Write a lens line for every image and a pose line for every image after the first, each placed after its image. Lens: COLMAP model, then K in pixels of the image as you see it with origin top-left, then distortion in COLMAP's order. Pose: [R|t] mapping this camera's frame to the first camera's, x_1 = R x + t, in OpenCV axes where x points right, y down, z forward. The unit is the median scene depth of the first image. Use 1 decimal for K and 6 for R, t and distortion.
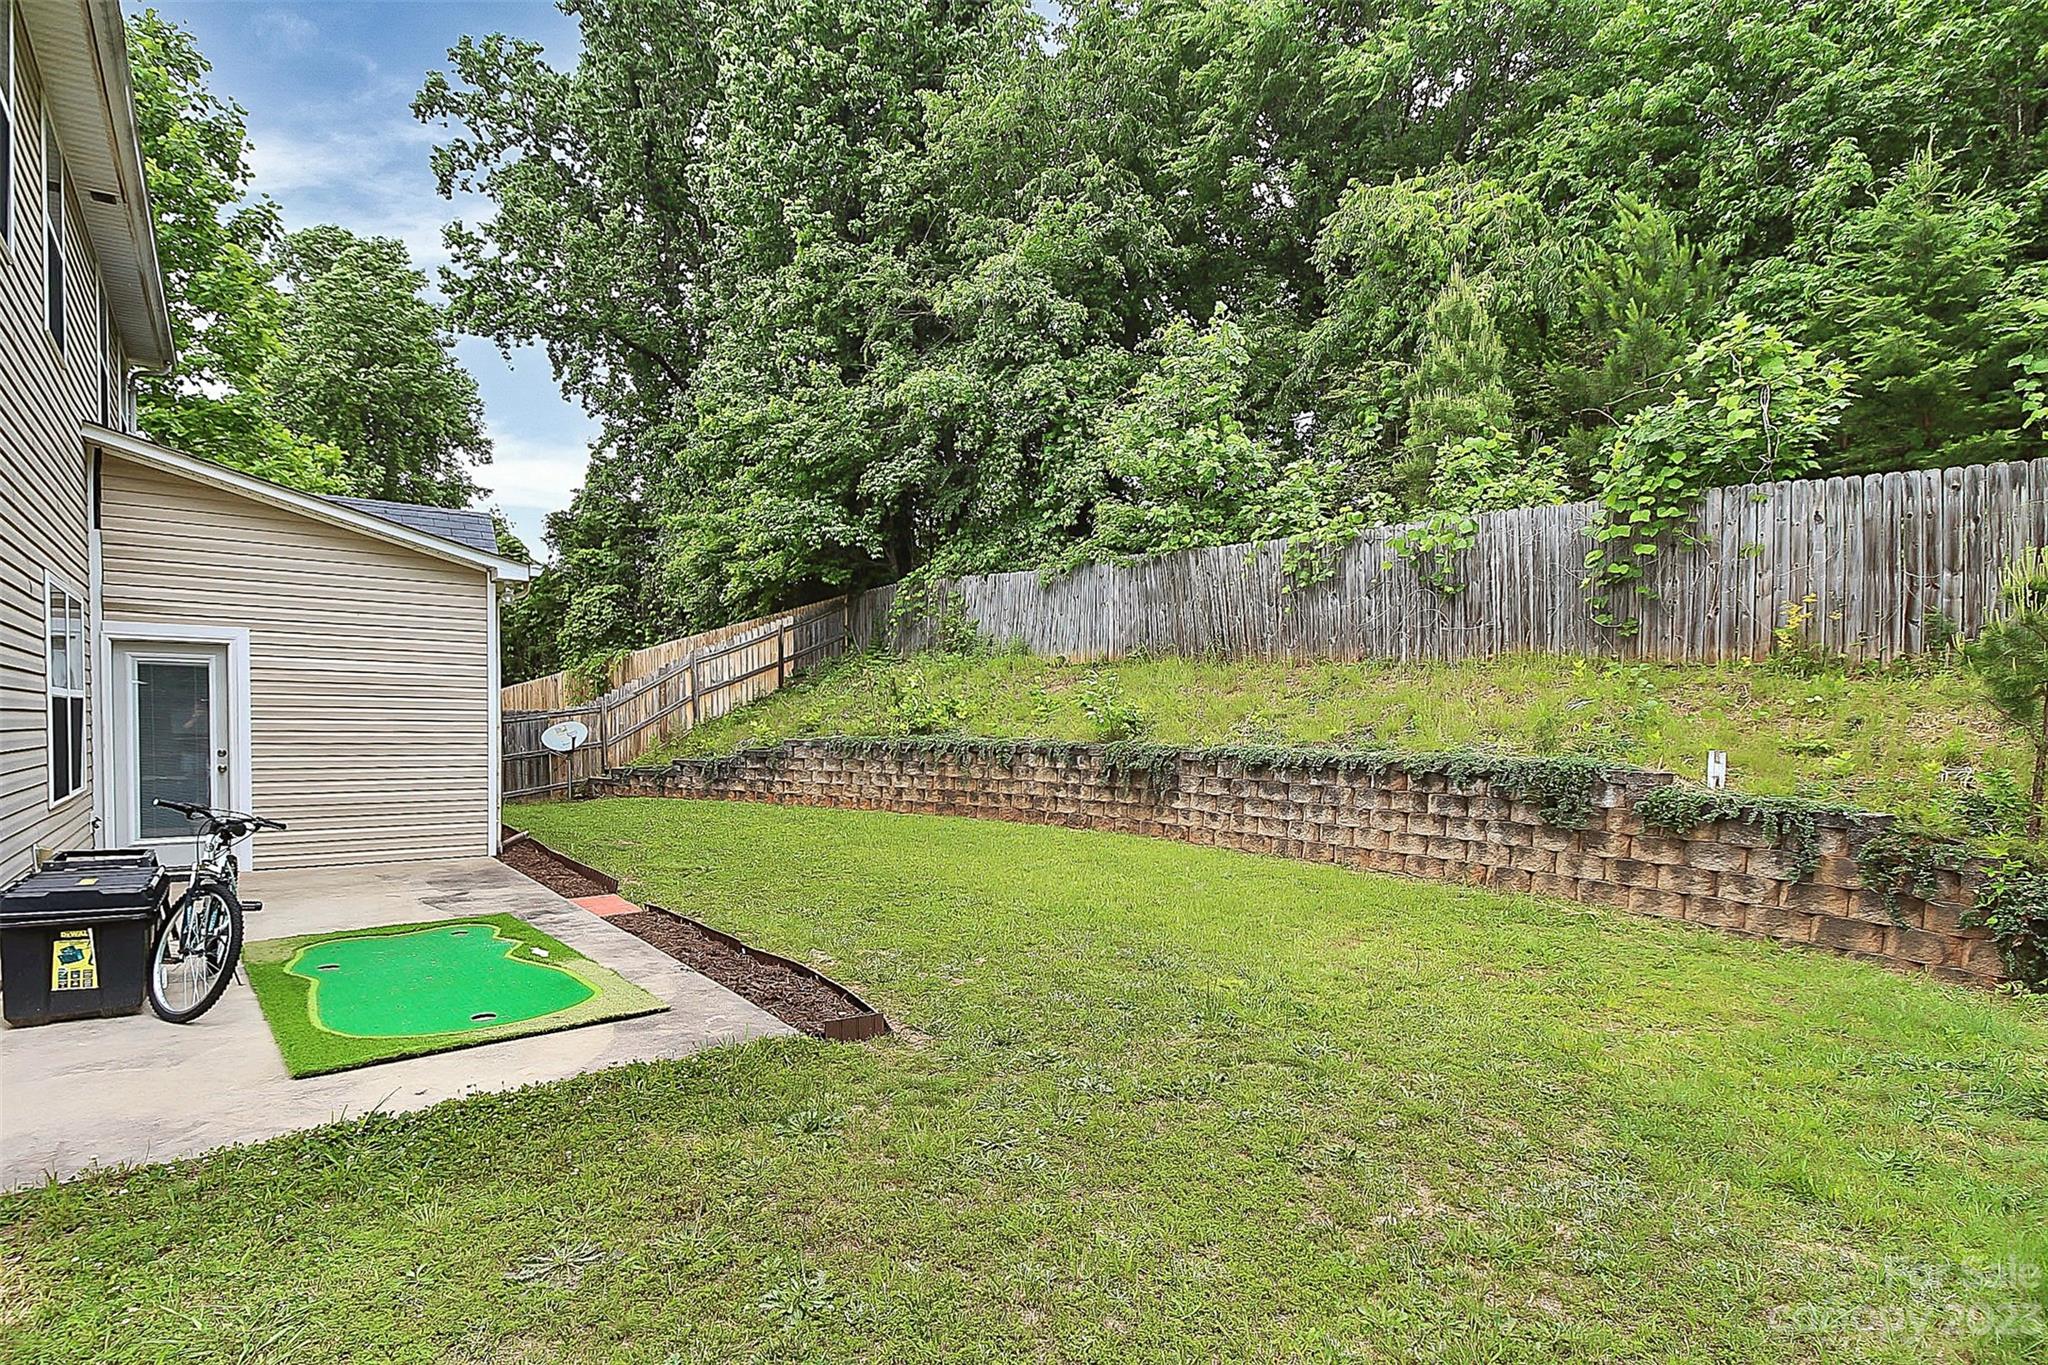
lens RADIAL K [[1014.9, 0, 1024.8], [0, 1014.9, 751.7], [0, 0, 1]] dist [-0.001260, -0.000072]
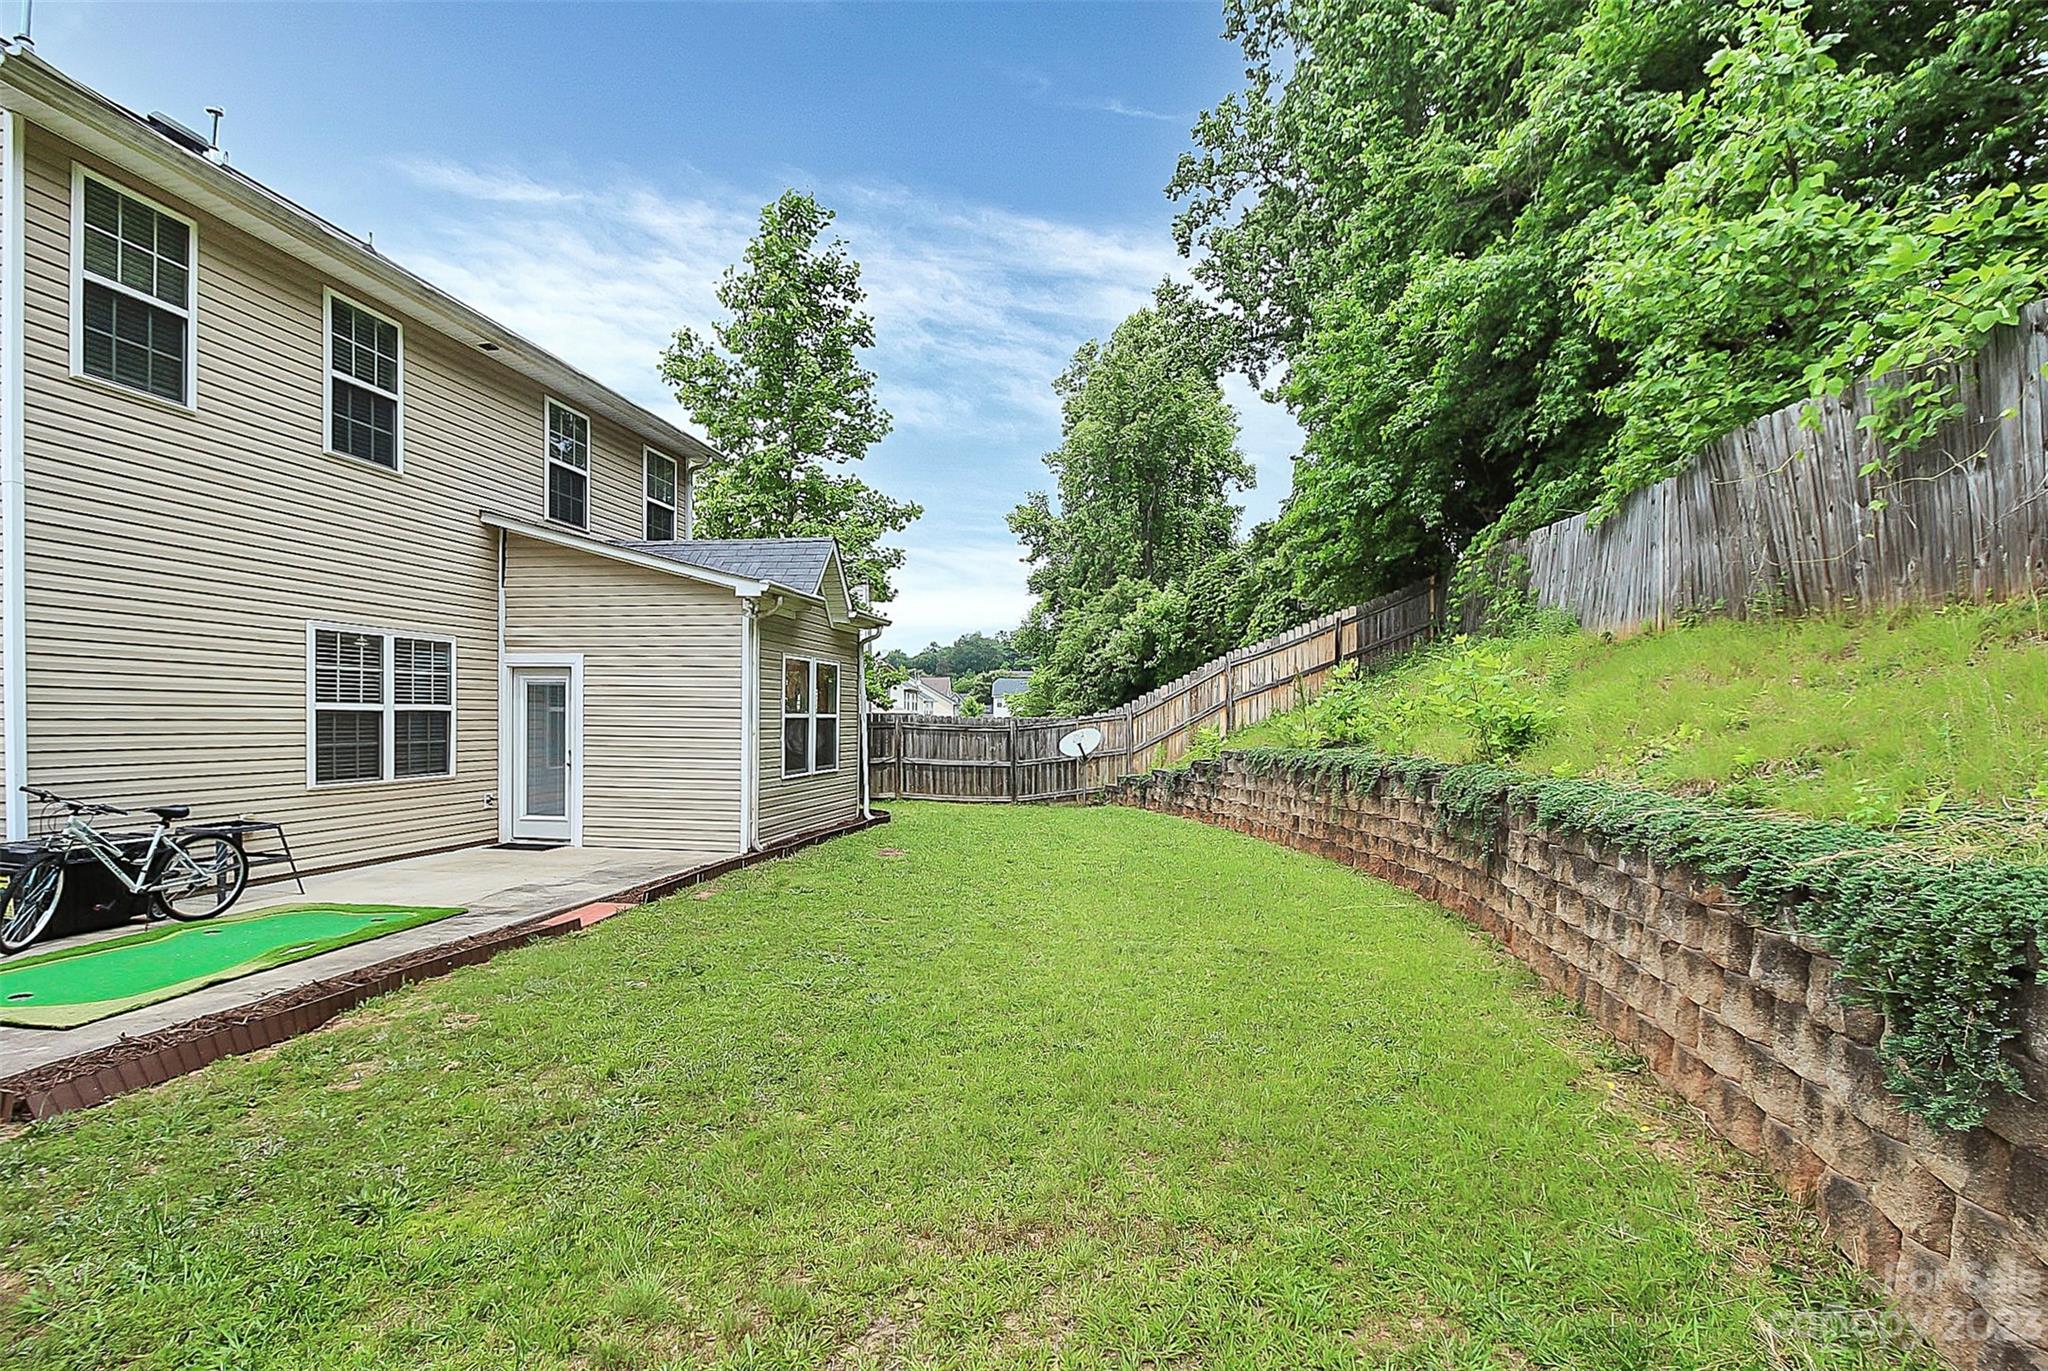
lens RADIAL K [[1012.3, 0, 1022.4], [0, 1012.3, 714.8], [0, 0, 1]] dist [0.000313, 0.000268]
pose [[0.665205, -0.005338, -0.746642, 0.244802], [-0.027021, 0.999147, -0.031218, -0.009025], [0.746172, 0.040941, 0.664493, 0.255355]]
